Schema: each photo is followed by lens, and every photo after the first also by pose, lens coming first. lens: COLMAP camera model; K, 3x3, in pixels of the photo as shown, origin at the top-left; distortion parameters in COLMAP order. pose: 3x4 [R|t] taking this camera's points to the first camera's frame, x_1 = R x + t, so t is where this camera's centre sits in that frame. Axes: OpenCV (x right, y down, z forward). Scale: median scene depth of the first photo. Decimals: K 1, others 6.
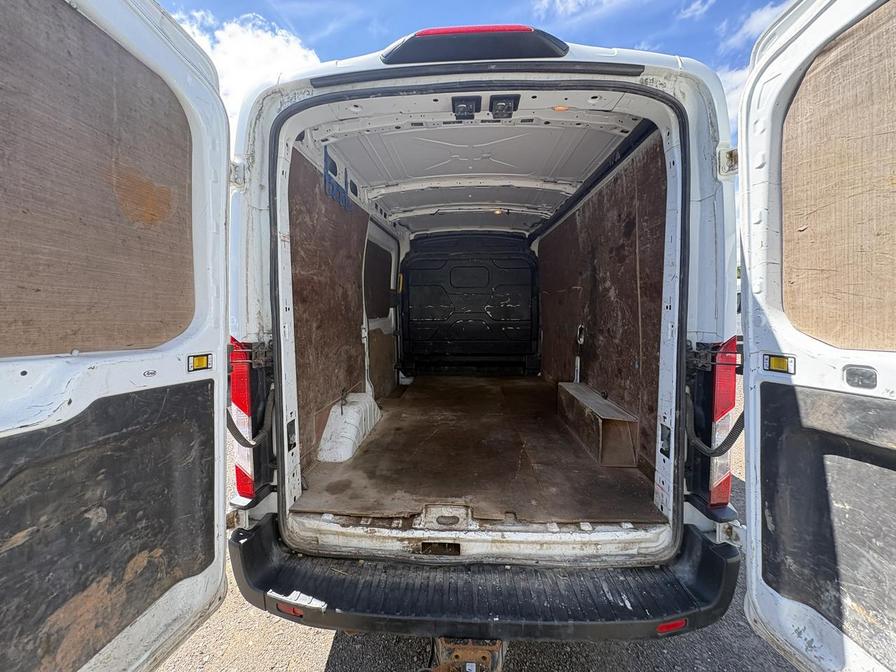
lens RADIAL K [[359.5, 0, 446.6], [0, 359.5, 335.5], [0, 0, 1]] dist [0.003851, -0.000514]
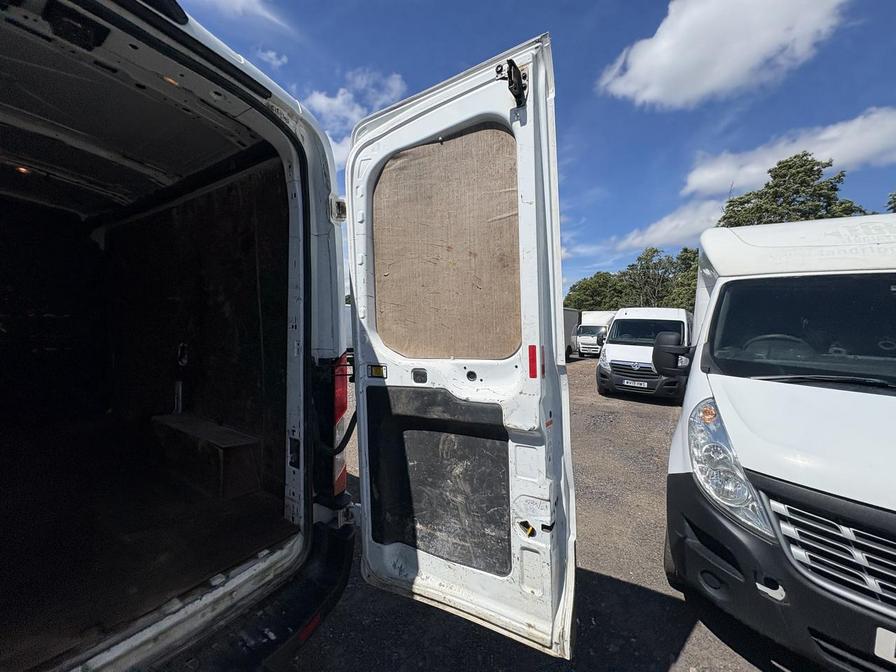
lens RADIAL K [[359.5, 0, 449.2], [0, 359.5, 335.4], [0, 0, 1]] dist [0.003851, -0.000514]
pose [[0.501929, 0.001038, 0.864908, -0.082503], [0.036108, 0.999102, -0.022153, -0.012958], [-0.864155, 0.042349, 0.501441, 0.070431]]
